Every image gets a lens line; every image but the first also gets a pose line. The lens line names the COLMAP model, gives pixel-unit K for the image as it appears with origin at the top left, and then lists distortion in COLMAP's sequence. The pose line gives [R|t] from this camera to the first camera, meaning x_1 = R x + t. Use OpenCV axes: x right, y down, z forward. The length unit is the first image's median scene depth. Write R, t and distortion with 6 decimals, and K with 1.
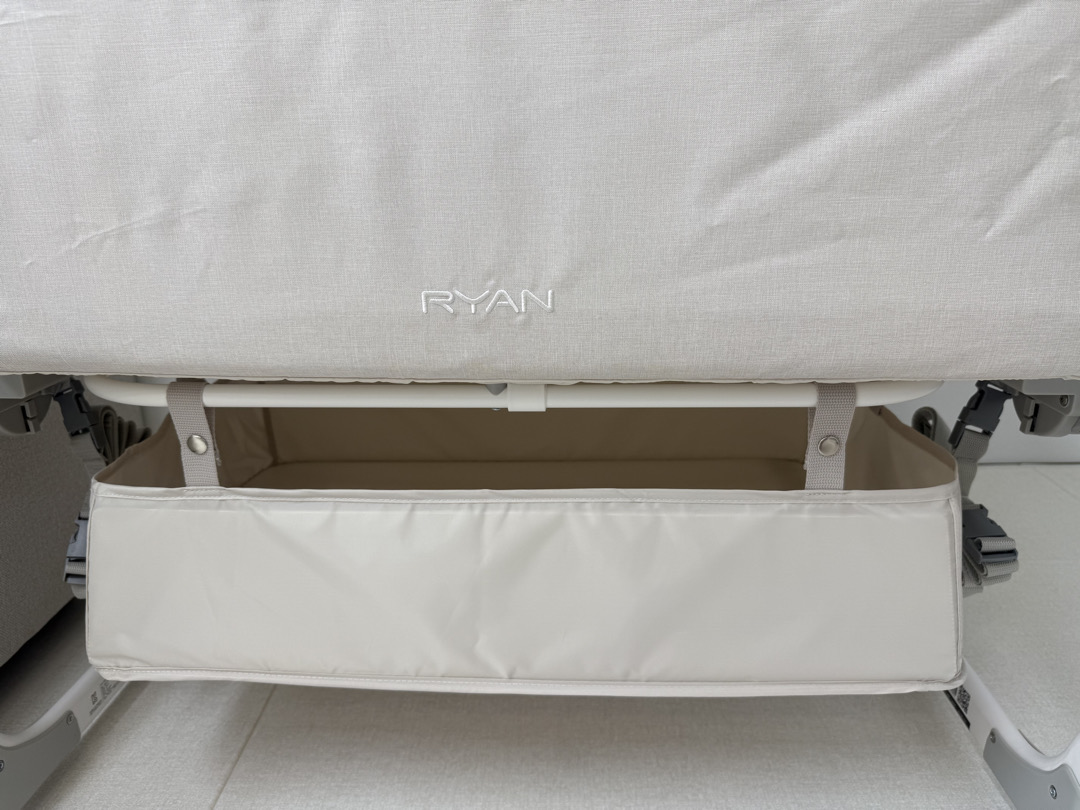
lens RADIAL K [[757.2, 0, 546.4], [0, 757.2, 412.8], [0, 0, 1]] dist [-0.011913, -0.018260]
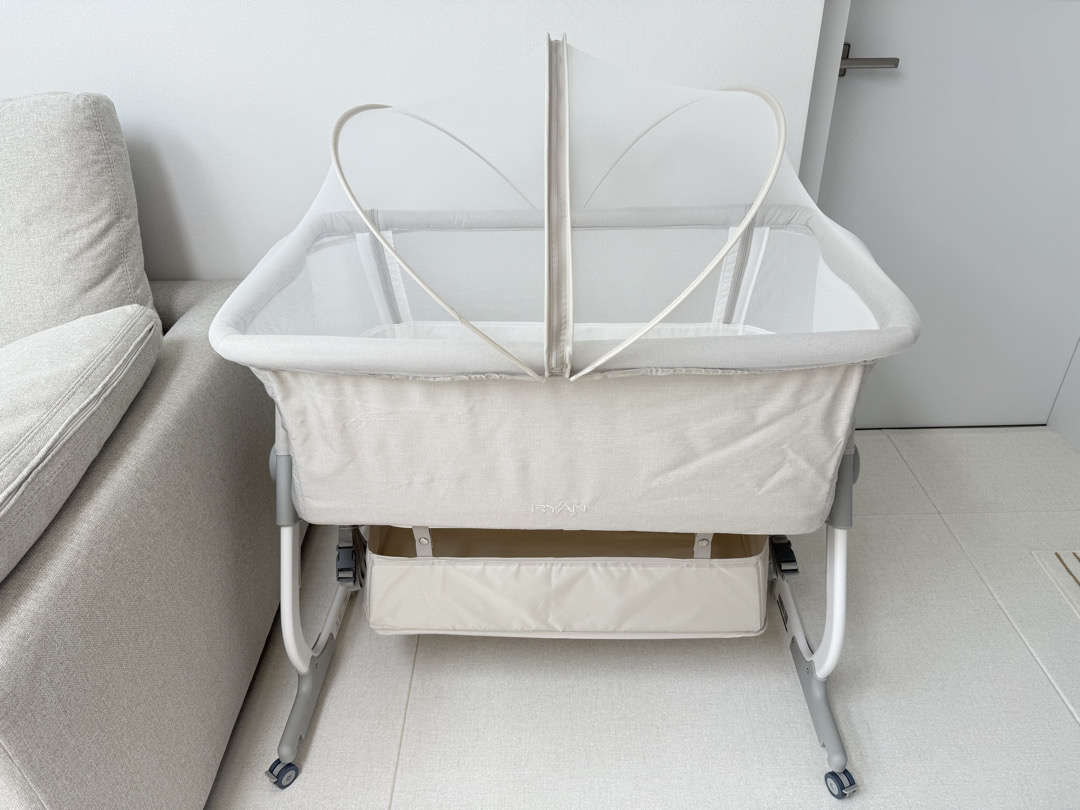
lens RADIAL K [[757.2, 0, 532.7], [0, 757.2, 407.1], [0, 0, 1]] dist [-0.011913, -0.018260]
pose [[0.999891, -0.012871, -0.007251, -0.117491], [0.014188, 0.973427, 0.228556, -0.851903], [0.004117, -0.228634, 0.973504, -1.089261]]
